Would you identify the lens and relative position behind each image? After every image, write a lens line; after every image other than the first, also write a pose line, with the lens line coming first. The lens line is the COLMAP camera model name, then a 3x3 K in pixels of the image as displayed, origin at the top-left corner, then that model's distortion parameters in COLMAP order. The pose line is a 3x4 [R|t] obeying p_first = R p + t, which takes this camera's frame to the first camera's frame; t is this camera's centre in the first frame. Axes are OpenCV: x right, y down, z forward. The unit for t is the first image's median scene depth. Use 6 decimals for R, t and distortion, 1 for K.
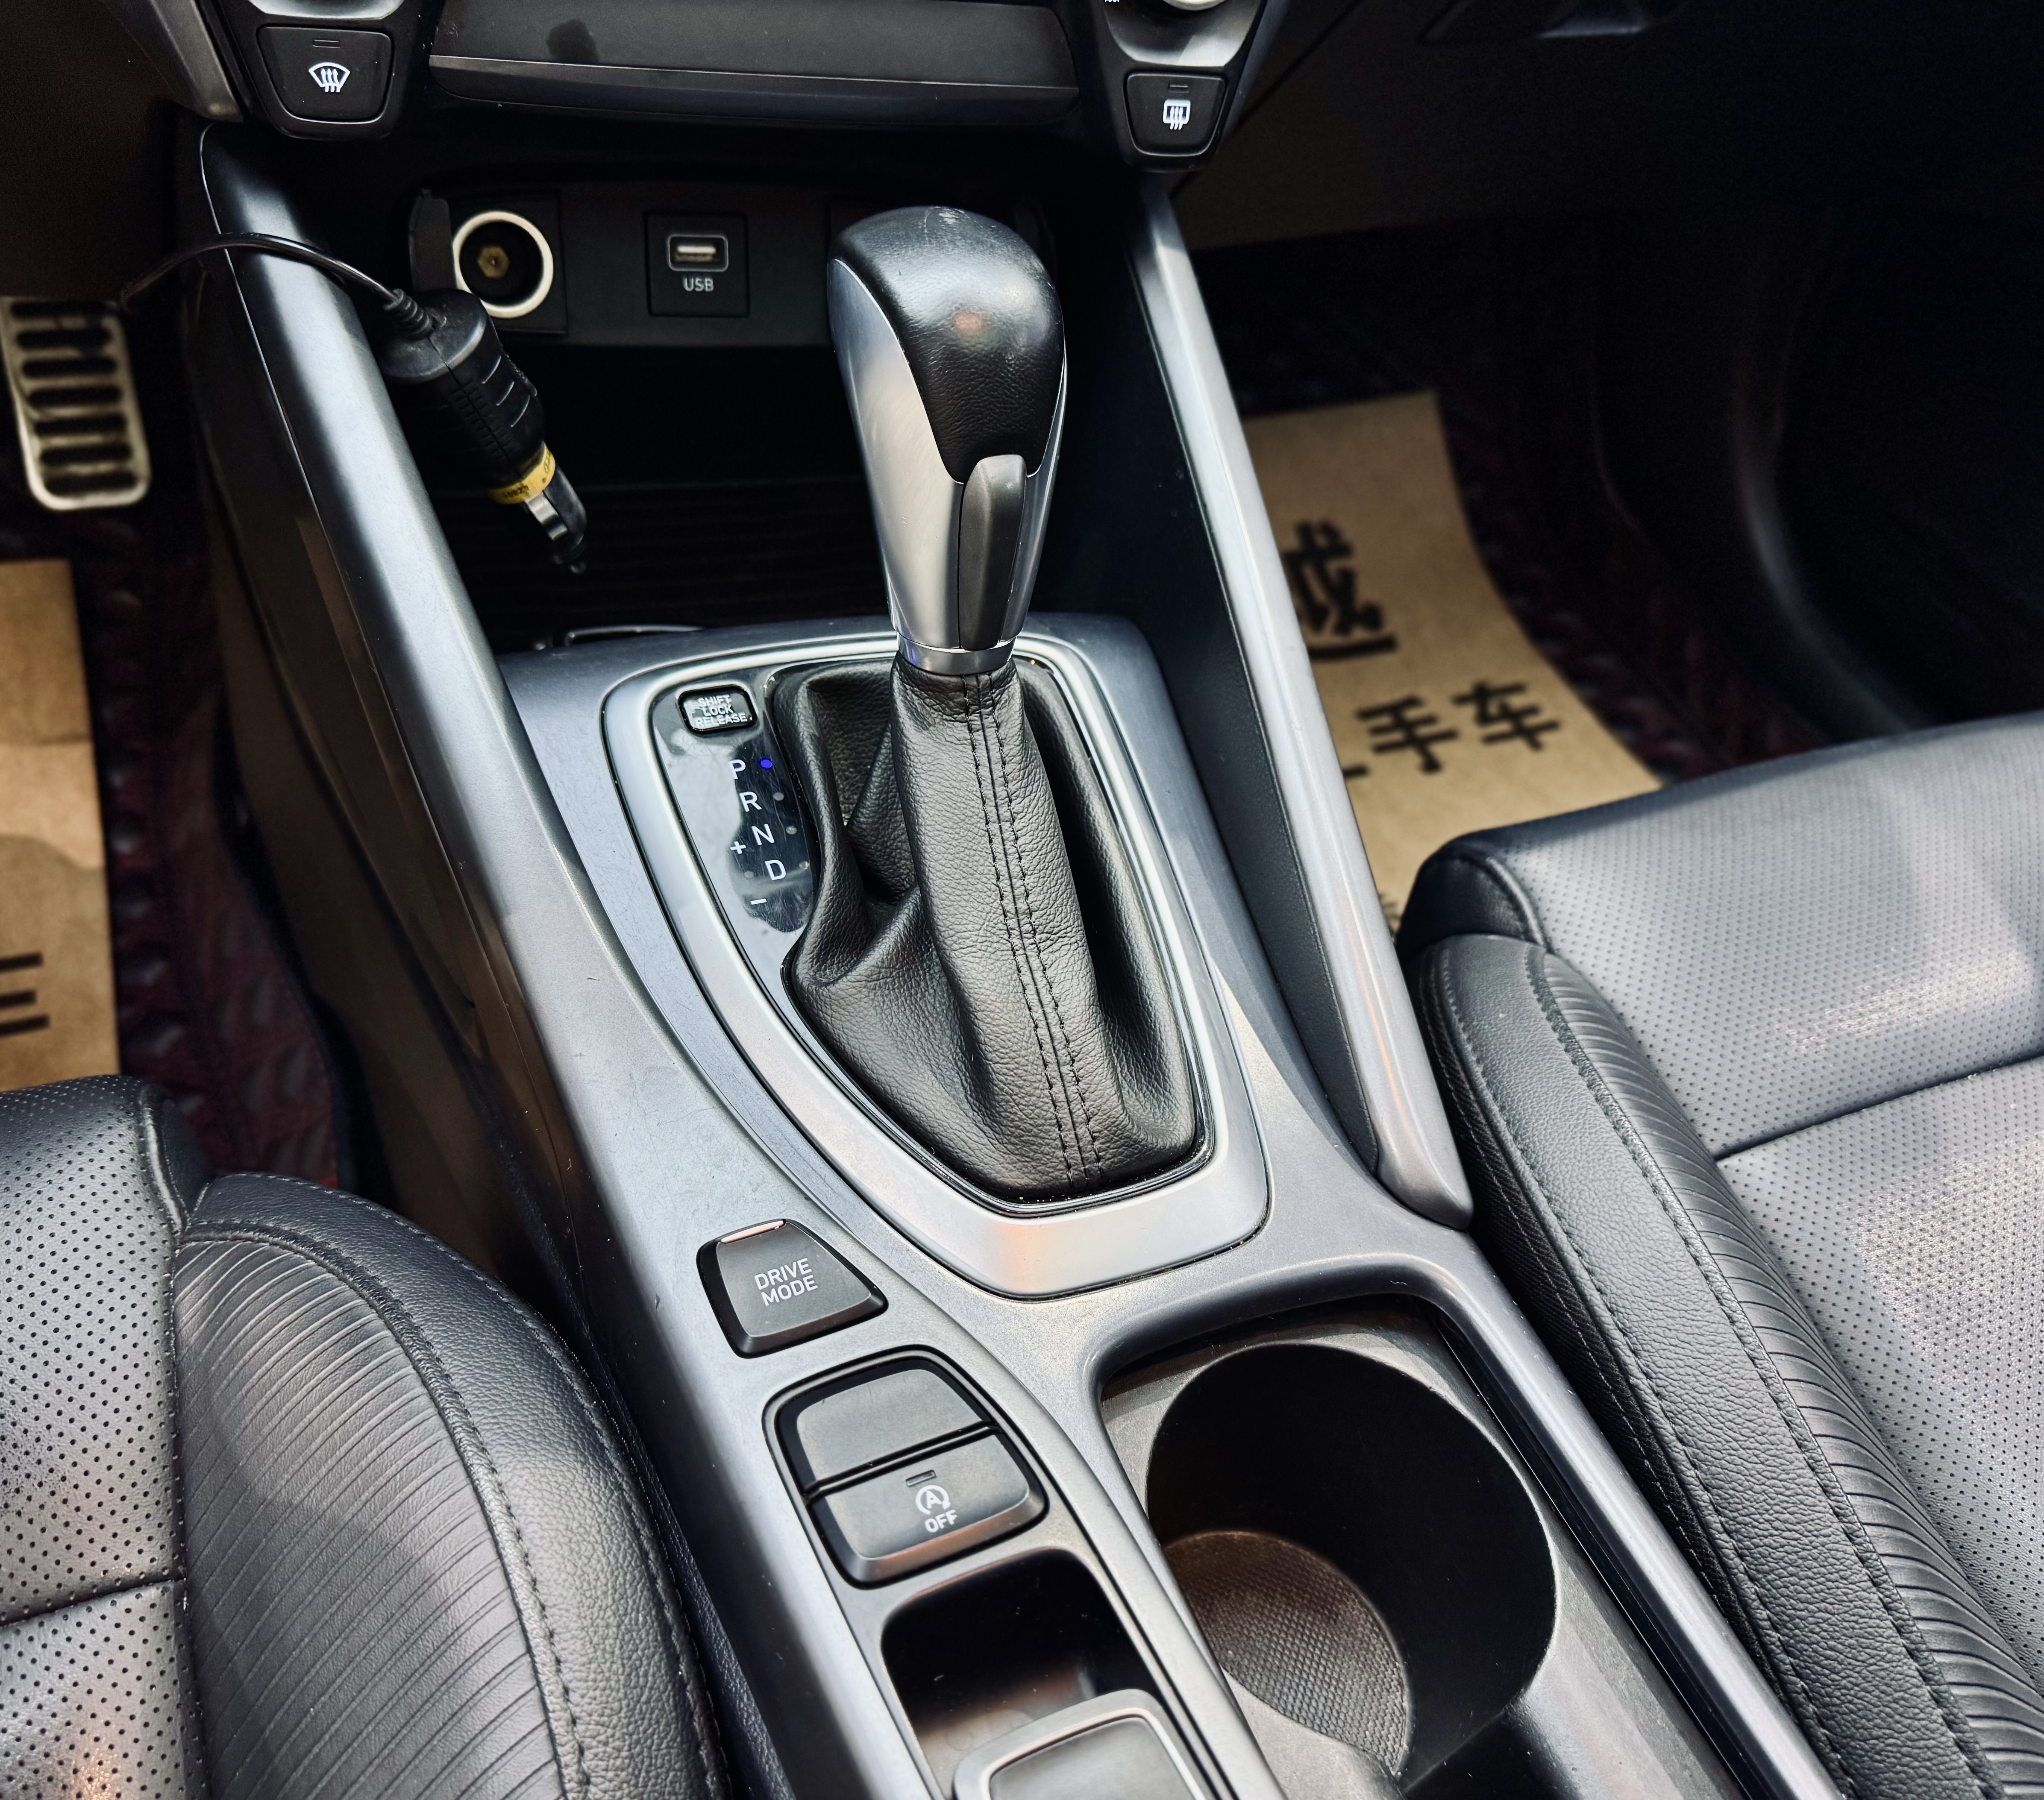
lens RADIAL K [[1768.9, 0, 1022.0], [0, 1768.9, 900.0], [0, 0, 1]] dist [-0.001731, -0.004715]
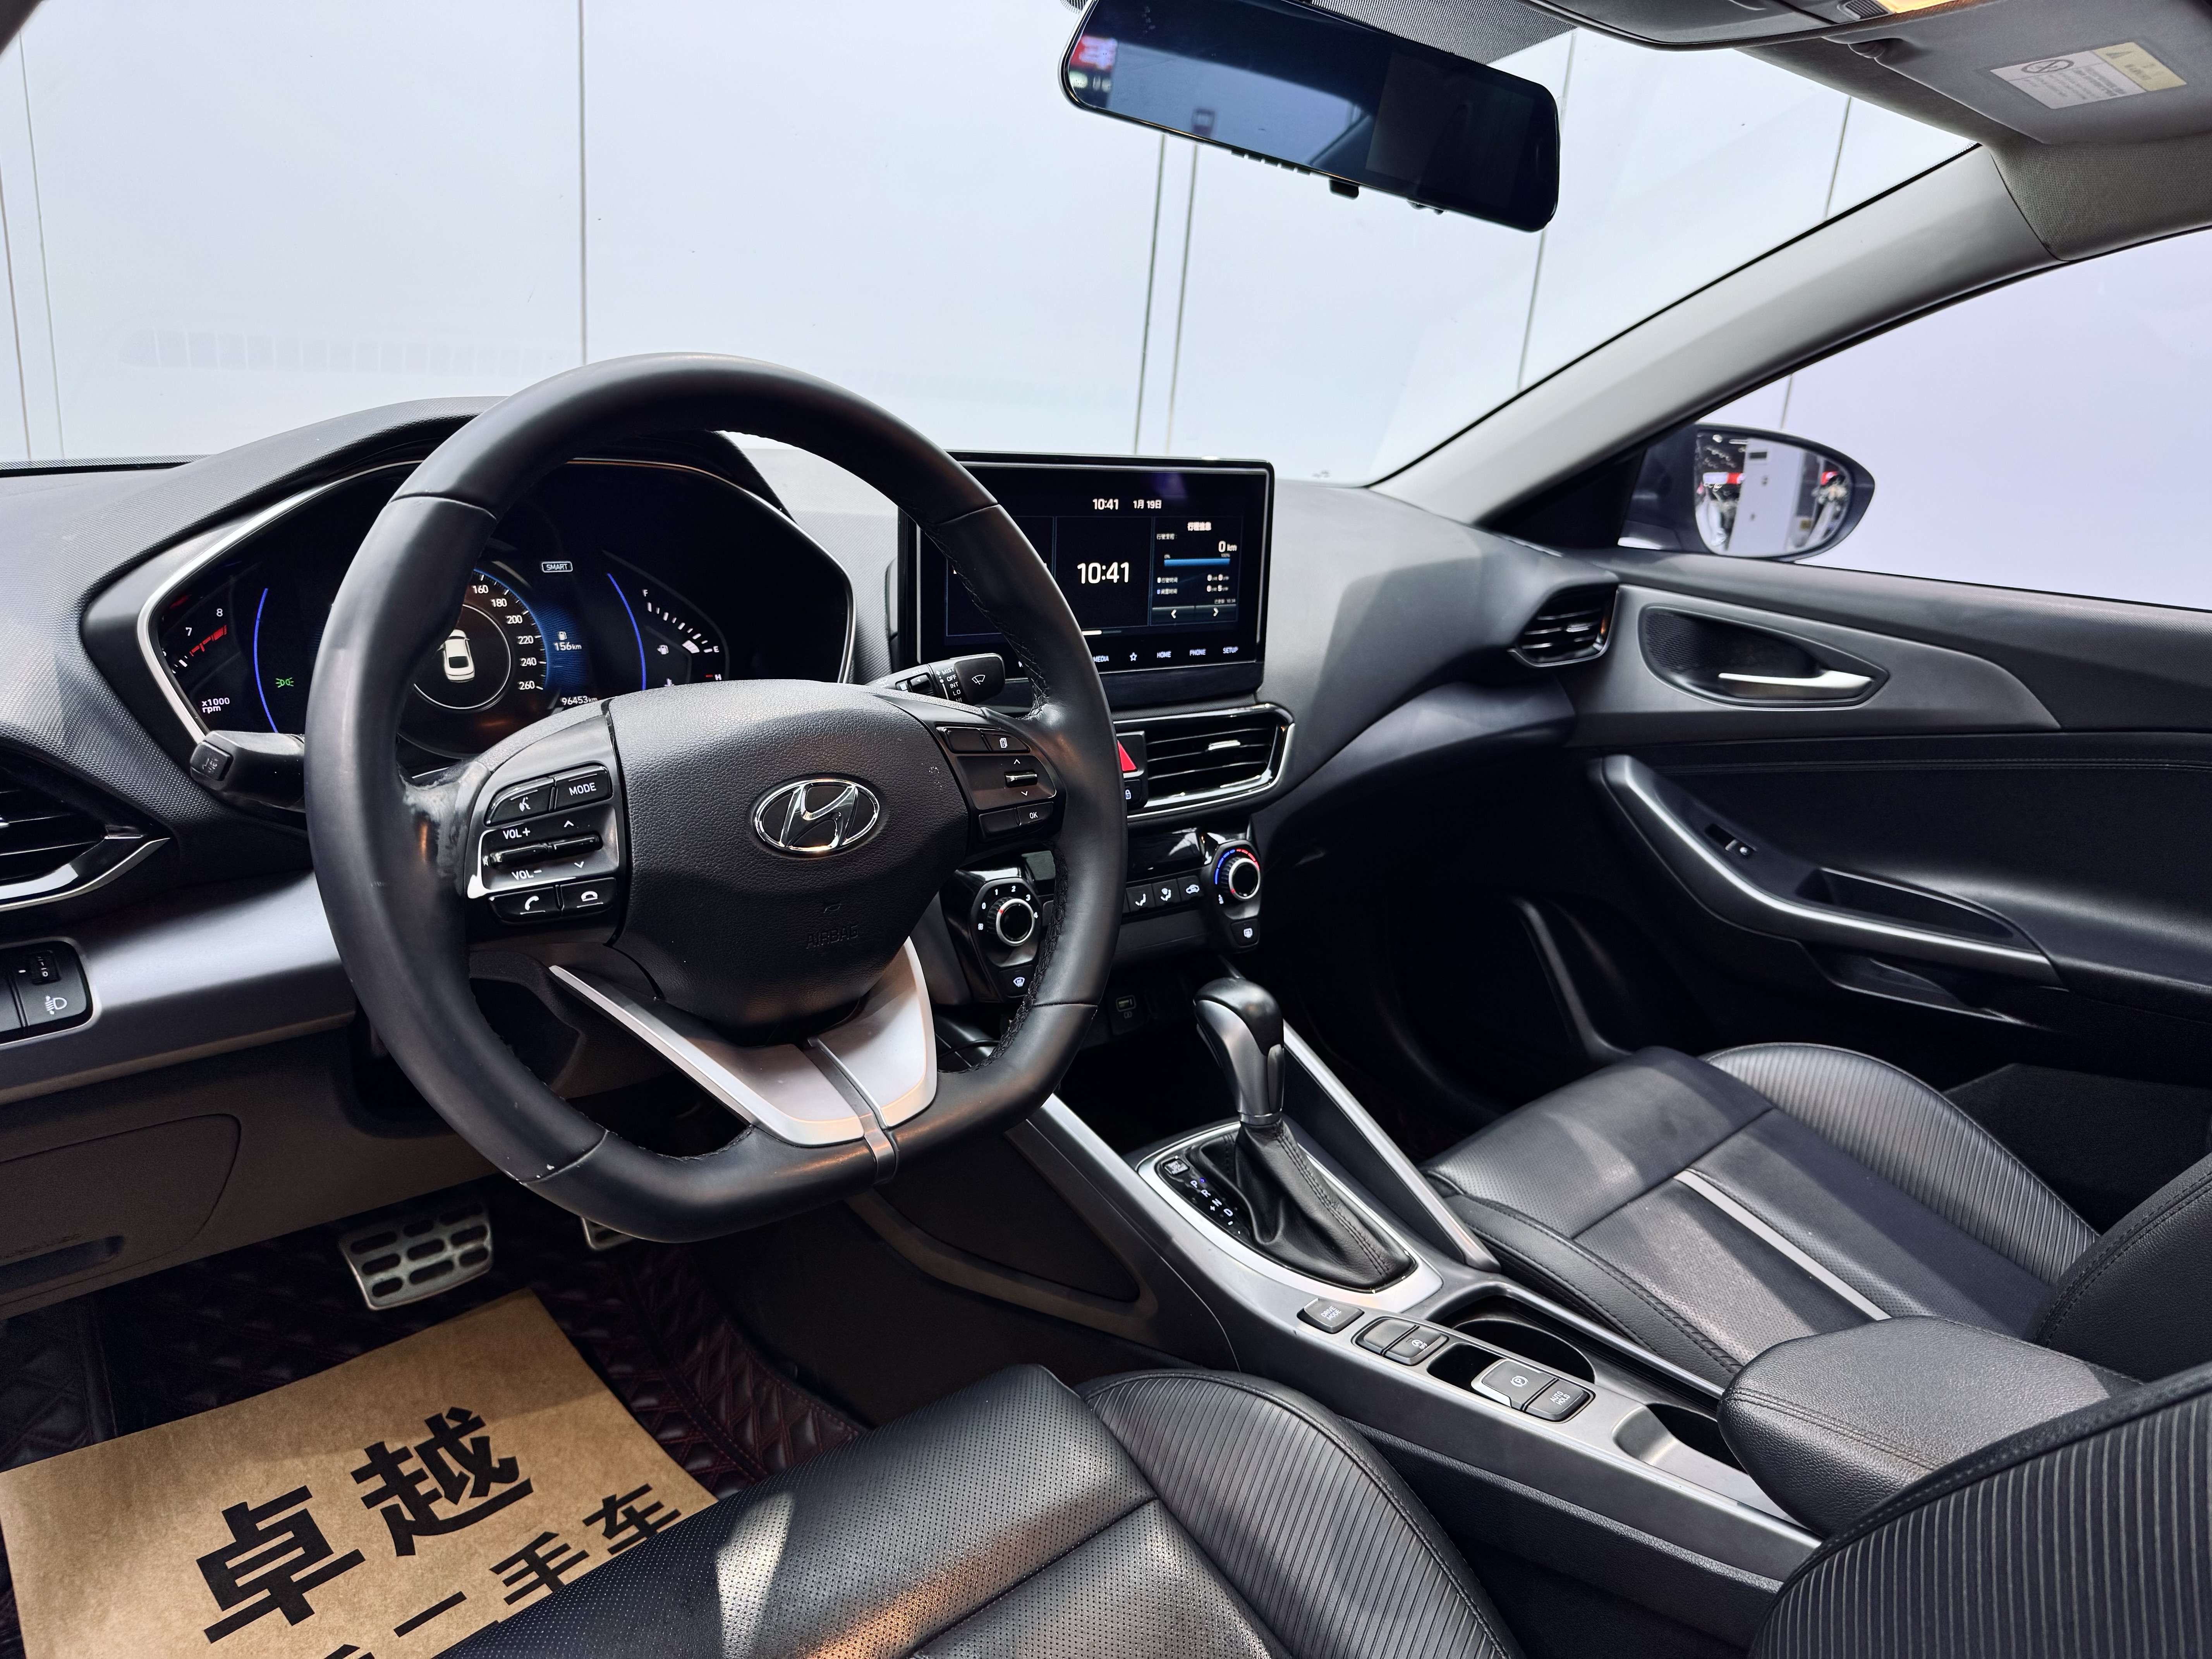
lens RADIAL K [[1553.1, 0, 1106.0], [0, 1553.1, 829.5], [0, 0, 1]] dist [0.052169, -0.048427]
pose [[0.932981, -0.182019, 0.310510, -0.916893], [0.296354, 0.878067, -0.375729, 0.294348], [-0.204259, 0.442569, 0.873162, -1.271467]]
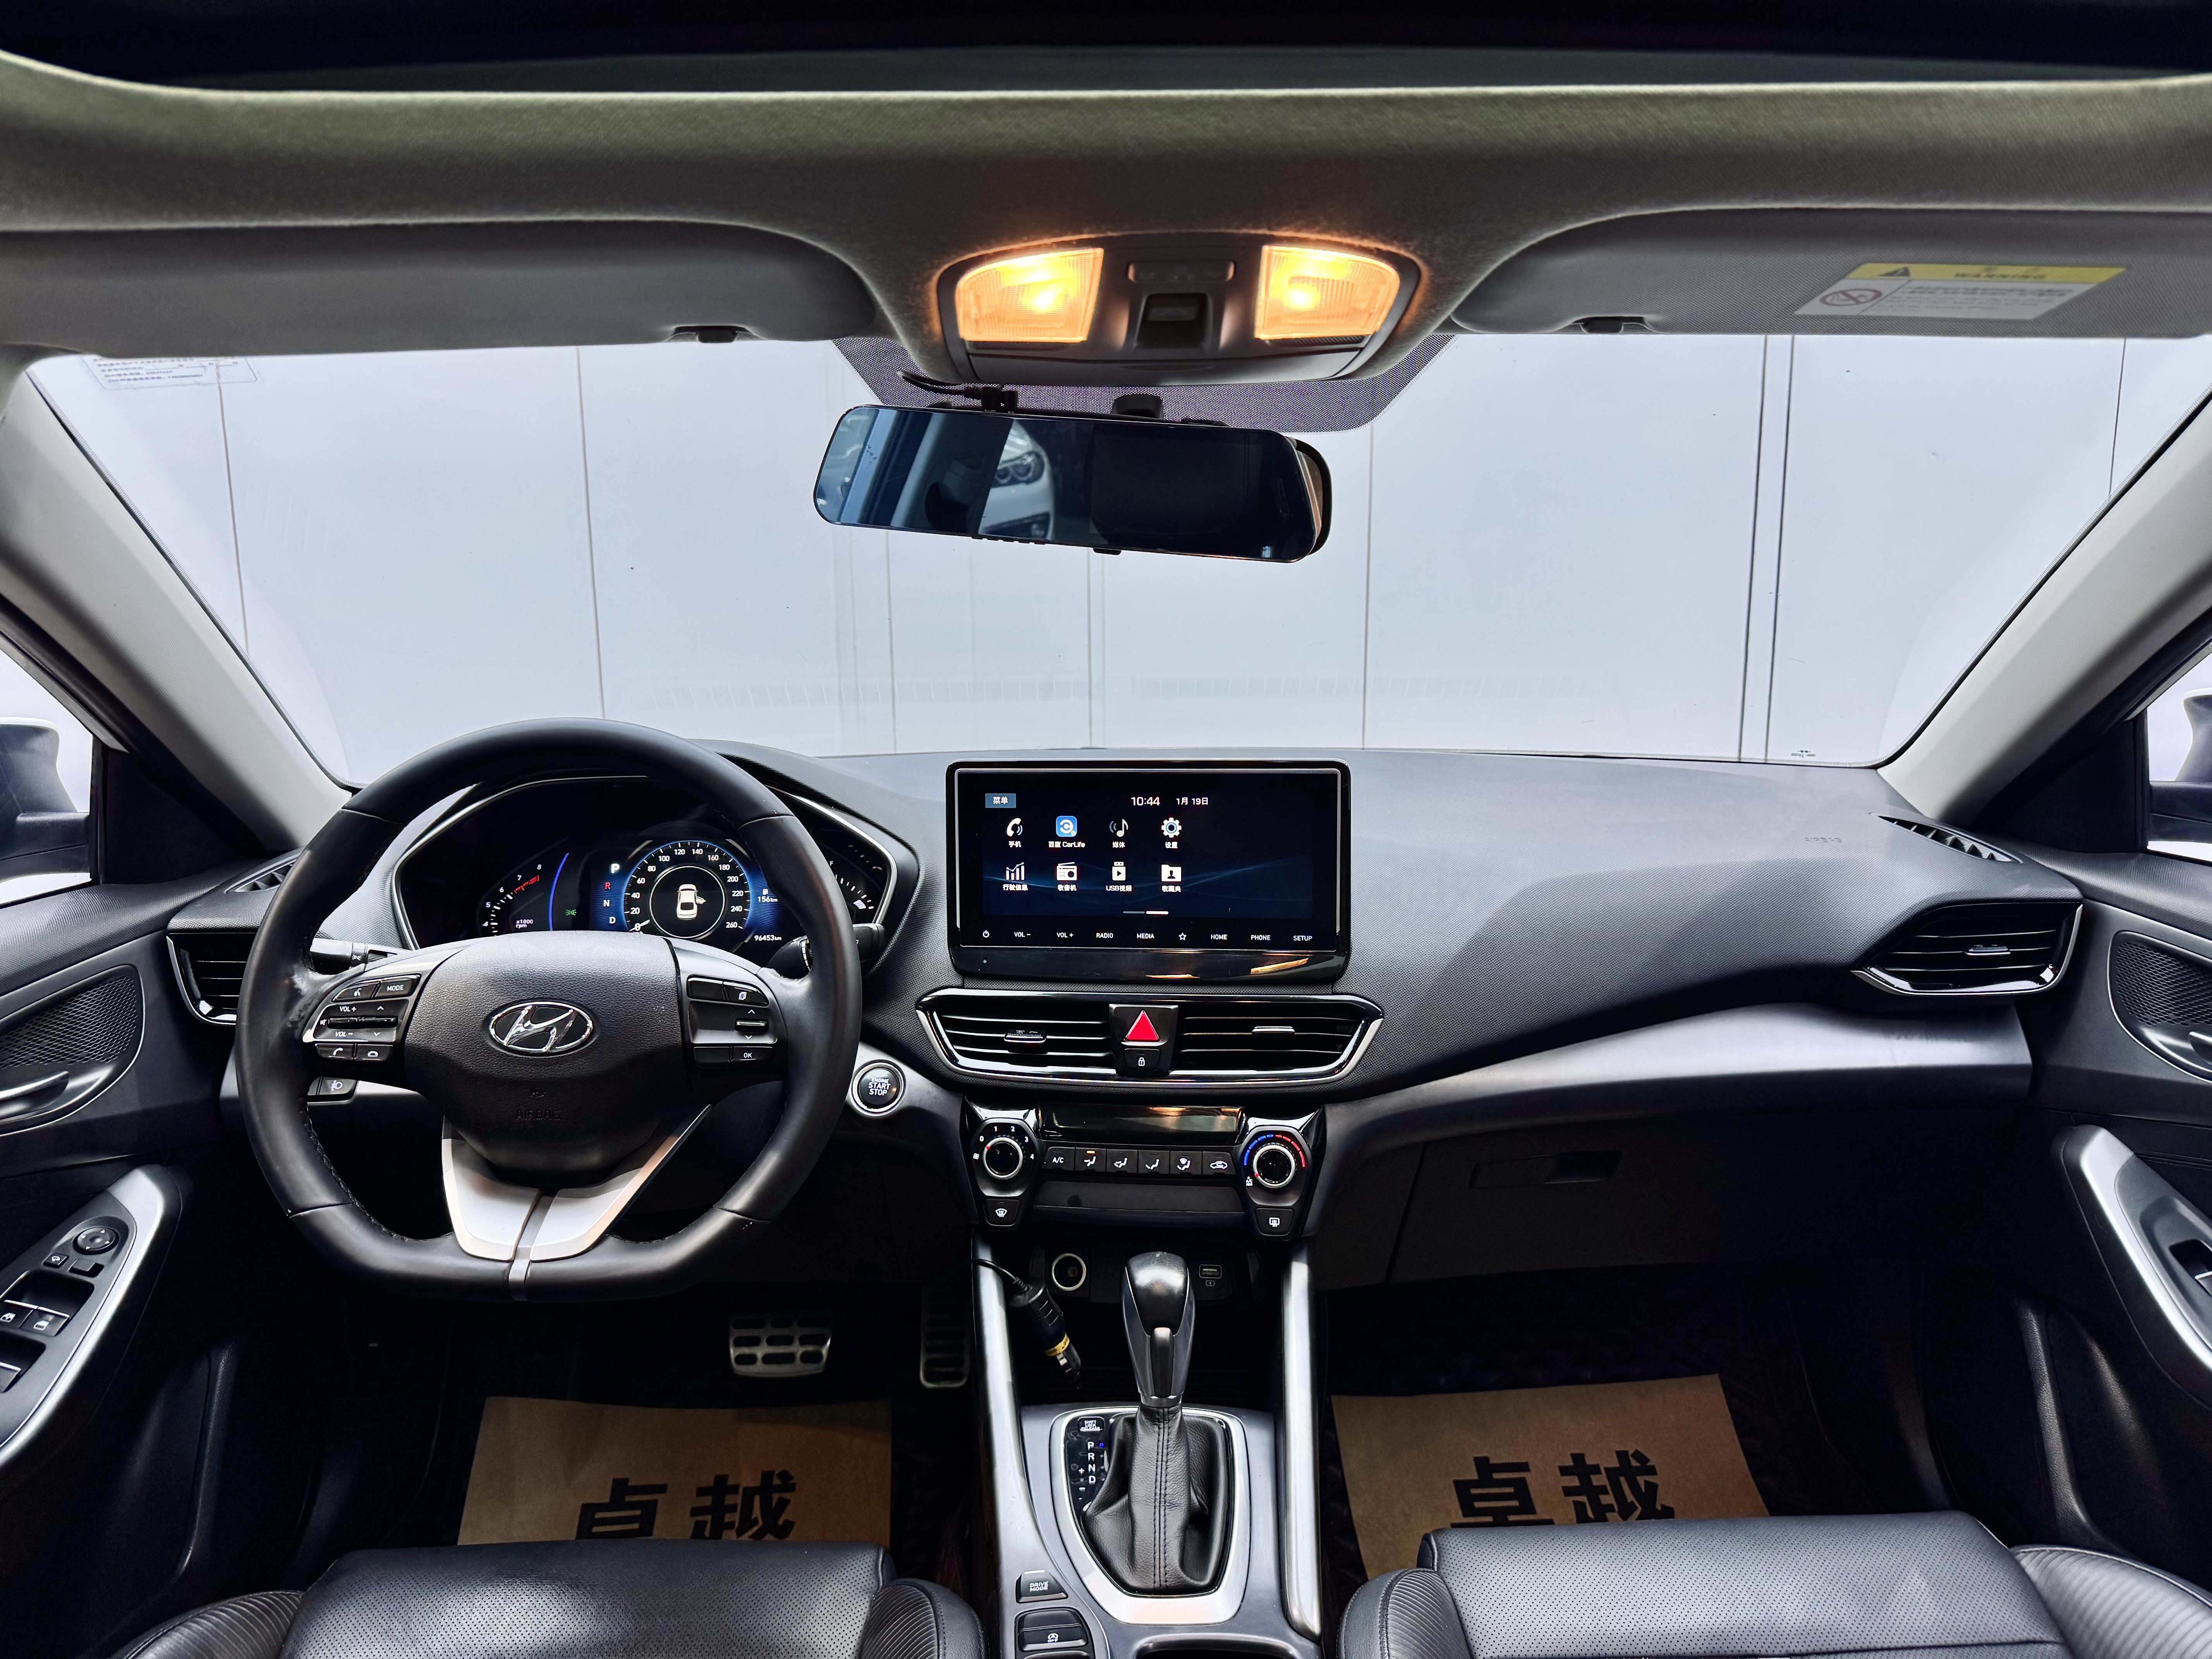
lens RADIAL K [[1549.5, 0, 1106.0], [0, 1549.5, 829.5], [0, 0, 1]] dist [0.005666, -0.000826]
pose [[0.910852, -0.104499, -0.399286, 0.945662], [-0.155897, 0.808644, -0.567266, 0.527534], [0.382159, 0.578943, 0.720263, -1.325922]]
